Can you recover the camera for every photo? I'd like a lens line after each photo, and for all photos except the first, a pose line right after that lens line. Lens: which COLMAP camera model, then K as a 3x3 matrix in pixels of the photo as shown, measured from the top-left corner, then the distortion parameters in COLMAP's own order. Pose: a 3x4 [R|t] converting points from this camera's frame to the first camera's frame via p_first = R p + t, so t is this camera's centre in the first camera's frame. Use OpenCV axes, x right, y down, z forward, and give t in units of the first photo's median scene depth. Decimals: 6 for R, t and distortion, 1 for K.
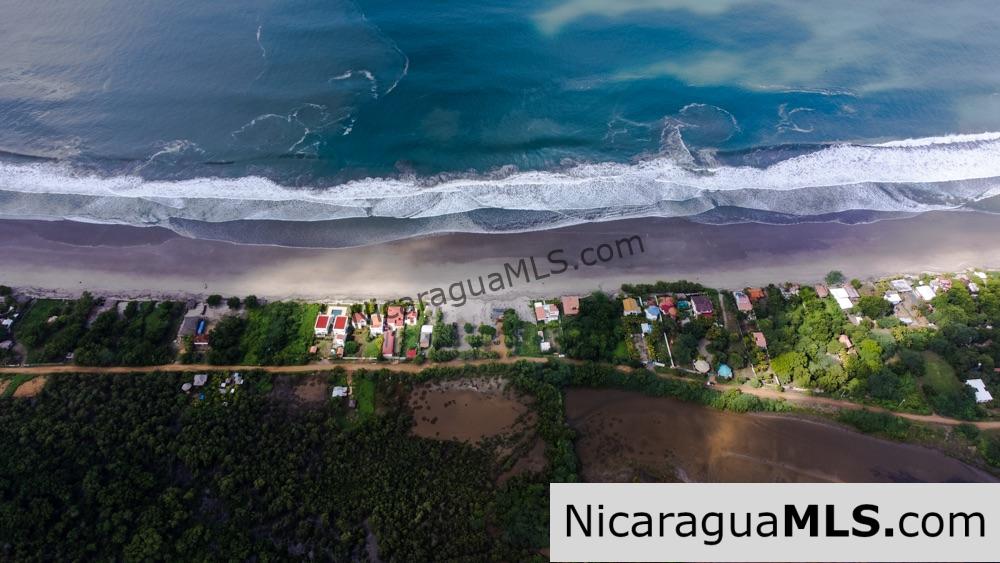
lens RADIAL K [[770.5, 0, 500.0], [0, 770.5, 281.5], [0, 0, 1]] dist [0.048990, 0.007478]
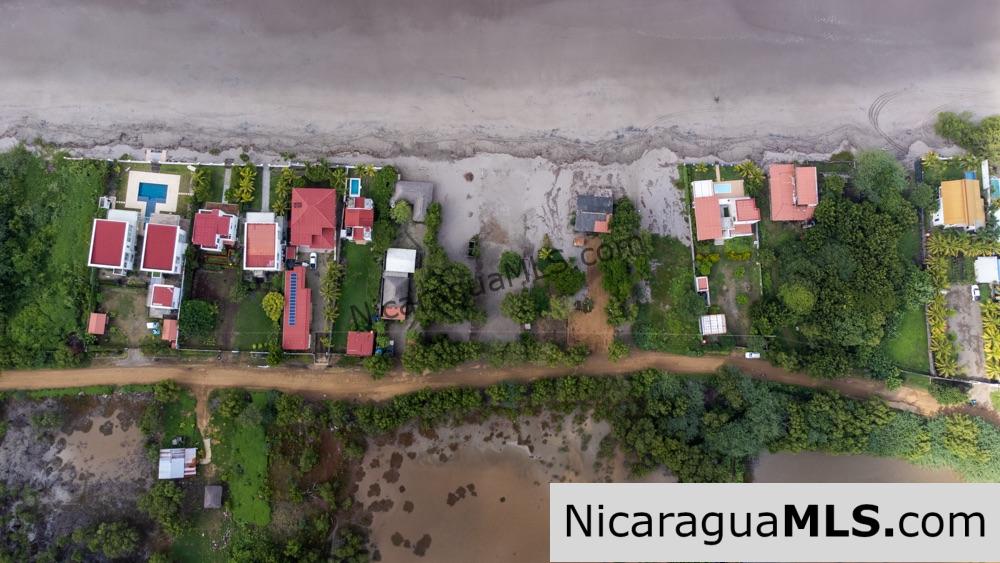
lens RADIAL K [[770.5, 0, 500.0], [0, 770.5, 281.5], [0, 0, 1]] dist [0.048990, 0.007478]
pose [[0.999225, 0.039272, -0.002513, -0.045798], [-0.029530, 0.790506, 0.611742, -0.163709], [0.026011, -0.611194, 0.791053, 0.712076]]
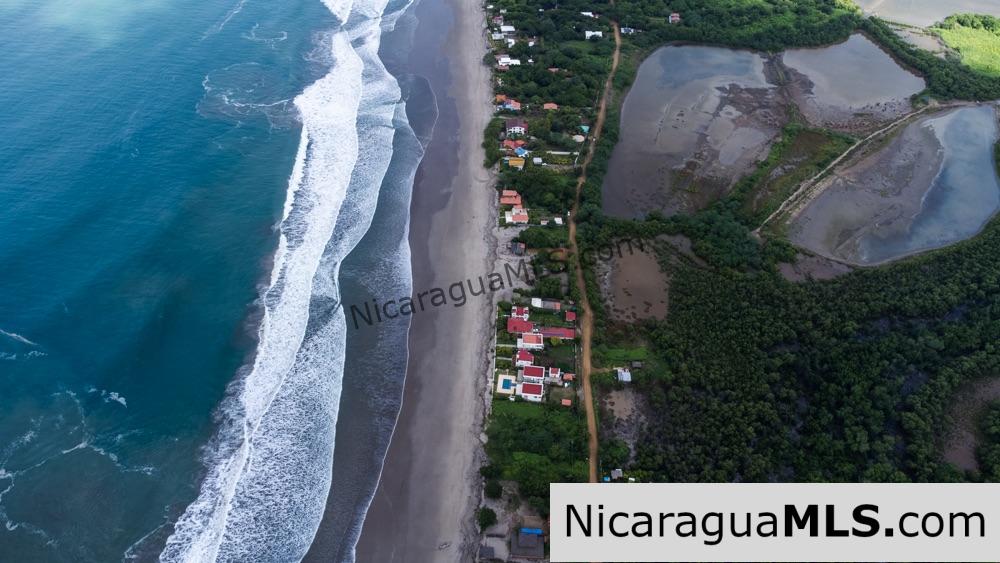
lens RADIAL K [[743.3, 0, 500.0], [0, 743.3, 281.5], [0, 0, 1]] dist [-0.001419, 0.098036]
pose [[0.065589, -0.724237, 0.686425, -0.700106], [0.708808, 0.518006, 0.478813, -0.414617], [-0.702346, 0.455138, 0.547320, 0.543394]]
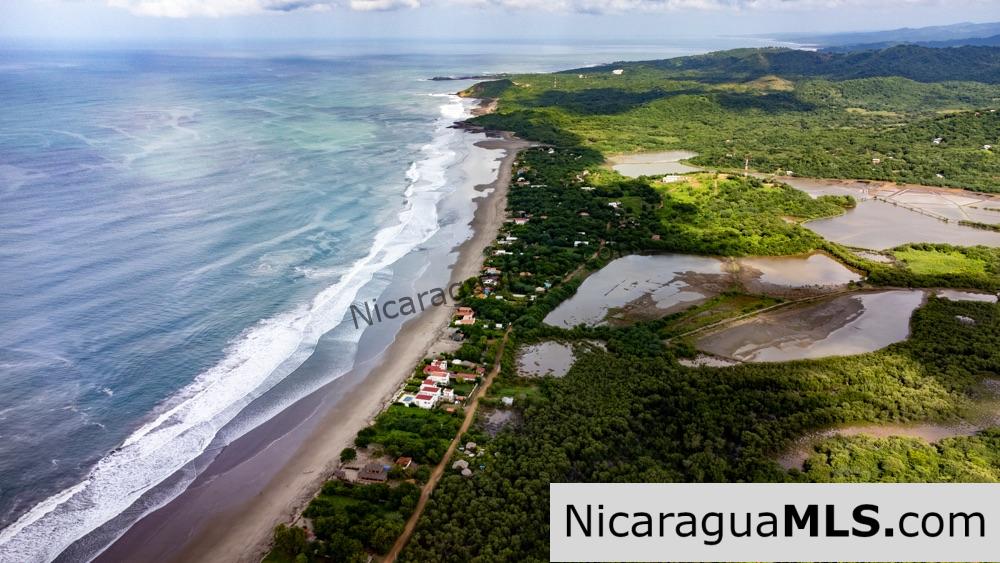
lens RADIAL K [[772.7, 0, 500.0], [0, 772.7, 281.5], [0, 0, 1]] dist [0.049195, -0.005566]
pose [[0.236696, -0.323127, 0.916277, -1.071727], [0.714826, 0.696635, 0.061013, -0.041564], [-0.658026, 0.640538, 0.395871, 0.457273]]
